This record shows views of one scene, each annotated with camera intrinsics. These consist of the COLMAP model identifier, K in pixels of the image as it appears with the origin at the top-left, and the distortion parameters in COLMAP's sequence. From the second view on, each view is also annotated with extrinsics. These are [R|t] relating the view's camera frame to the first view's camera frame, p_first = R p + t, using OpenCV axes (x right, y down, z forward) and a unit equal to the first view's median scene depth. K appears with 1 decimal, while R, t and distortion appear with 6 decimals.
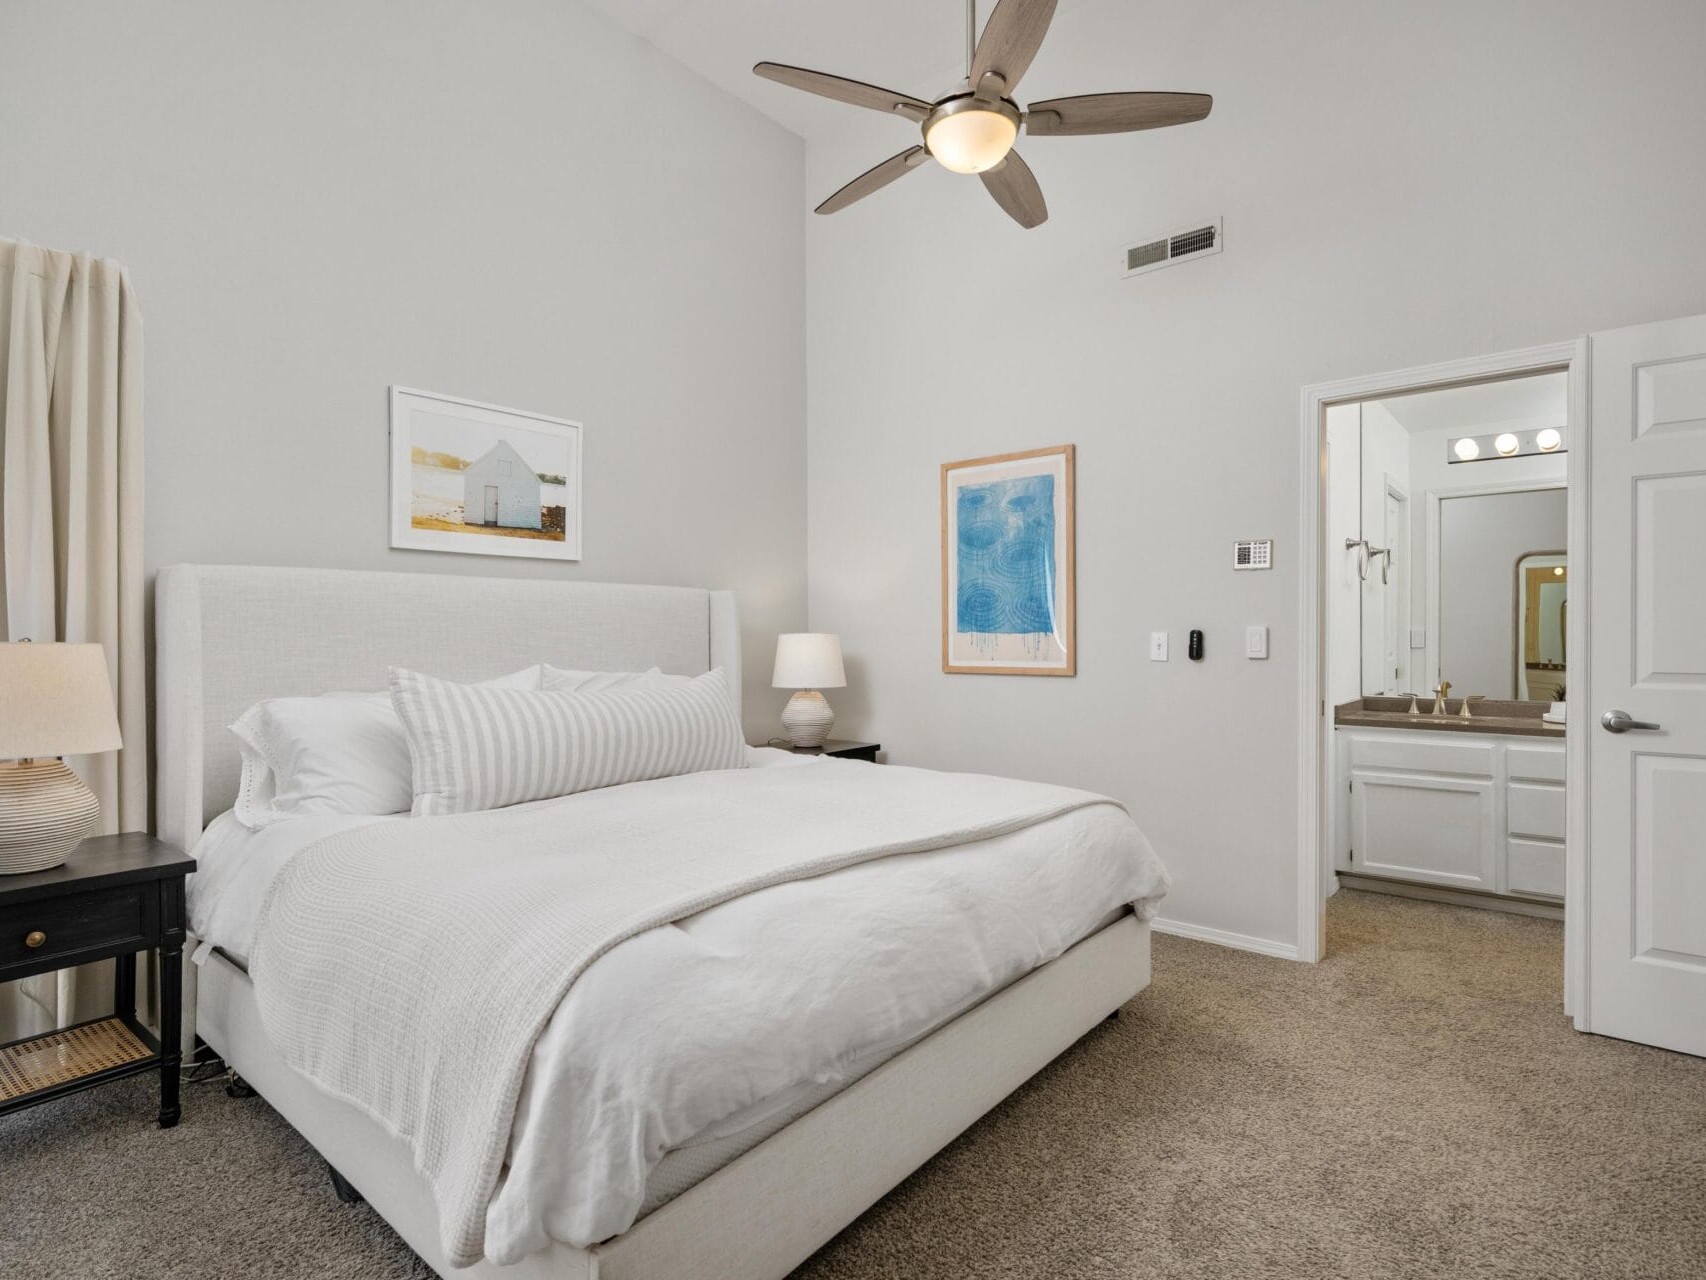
lens RADIAL K [[890.4, 0, 850.0], [0, 890.4, 635.1], [0, 0, 1]] dist [-0.003613, -0.000574]
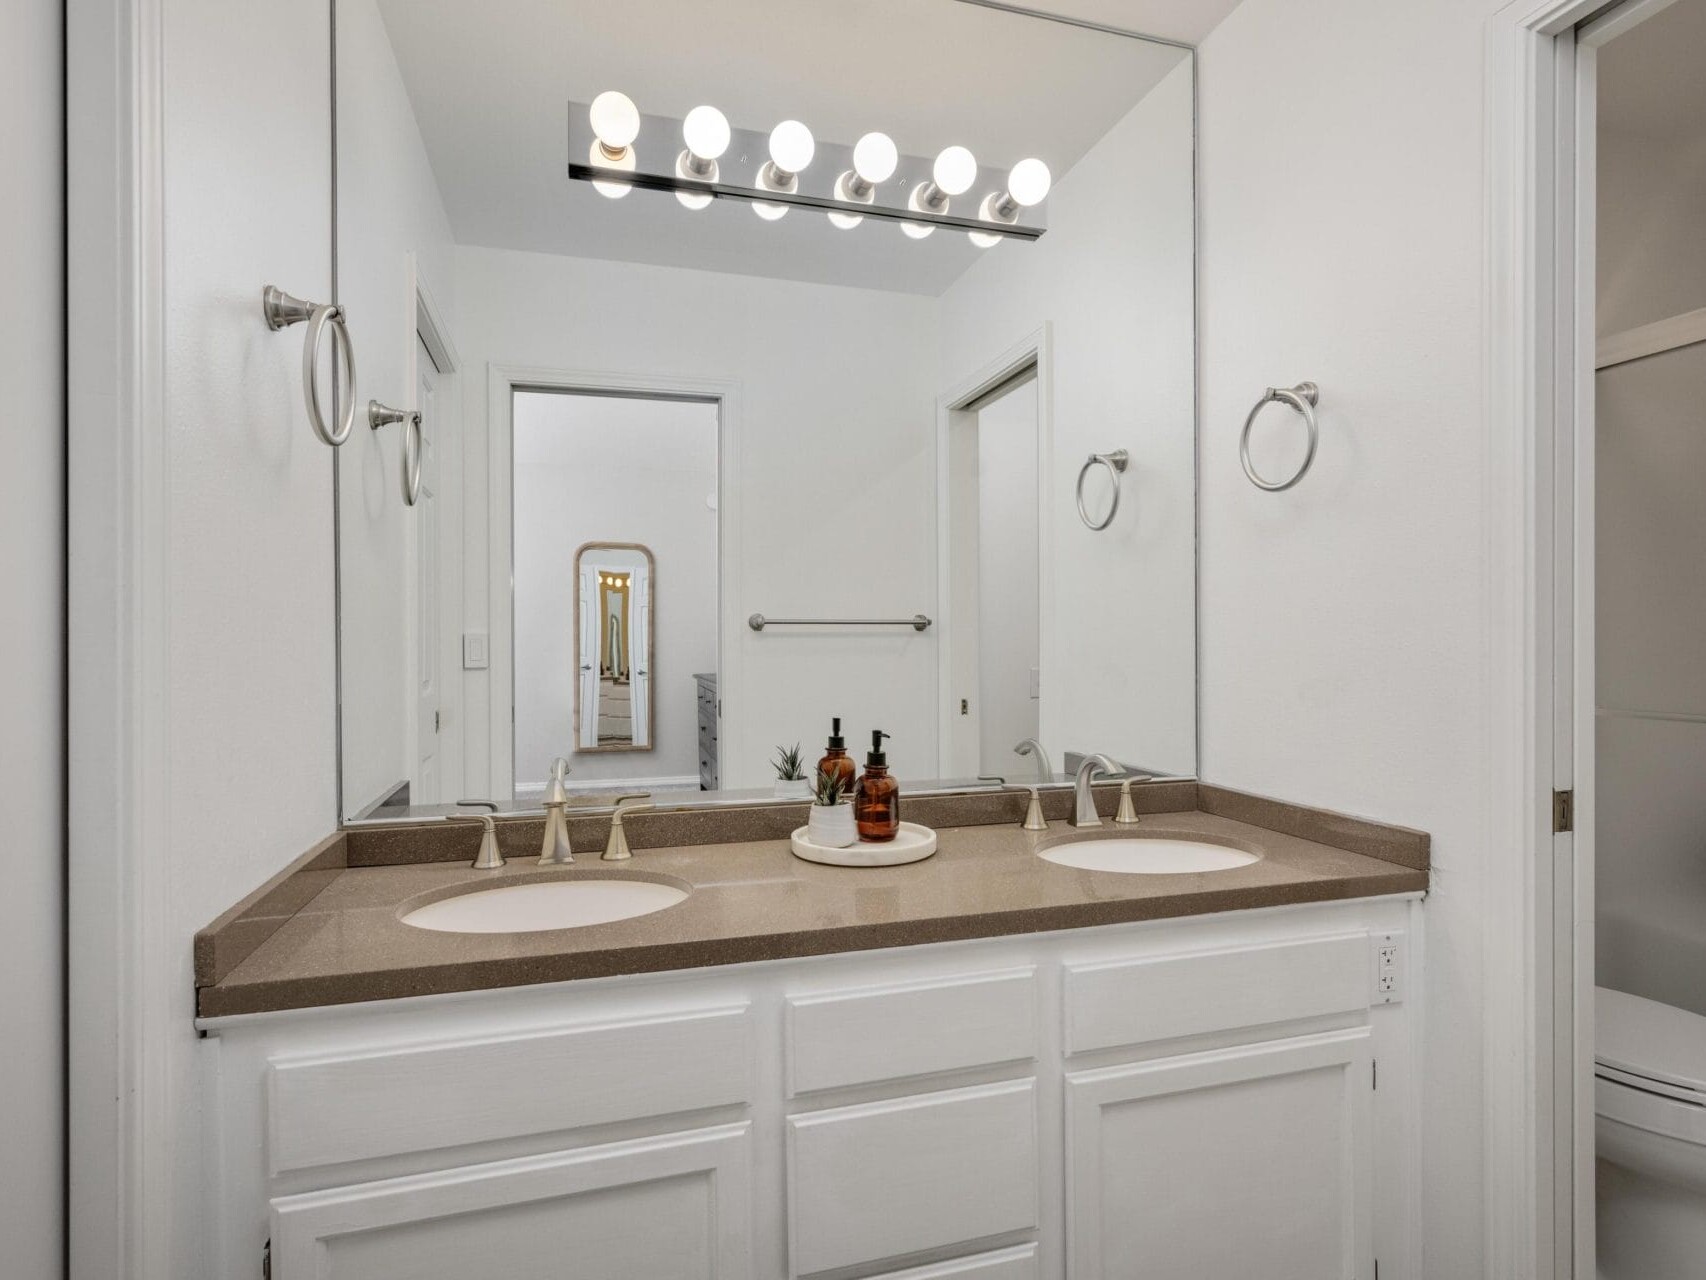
lens RADIAL K [[890.4, 0, 856.6], [0, 890.4, 643.8], [0, 0, 1]] dist [-0.003613, -0.000574]
pose [[0.548531, -0.007511, 0.836097, 0.428410], [0.011400, 0.999934, 0.001503, 0.003344], [-0.836053, 0.008707, 0.548580, 0.697228]]
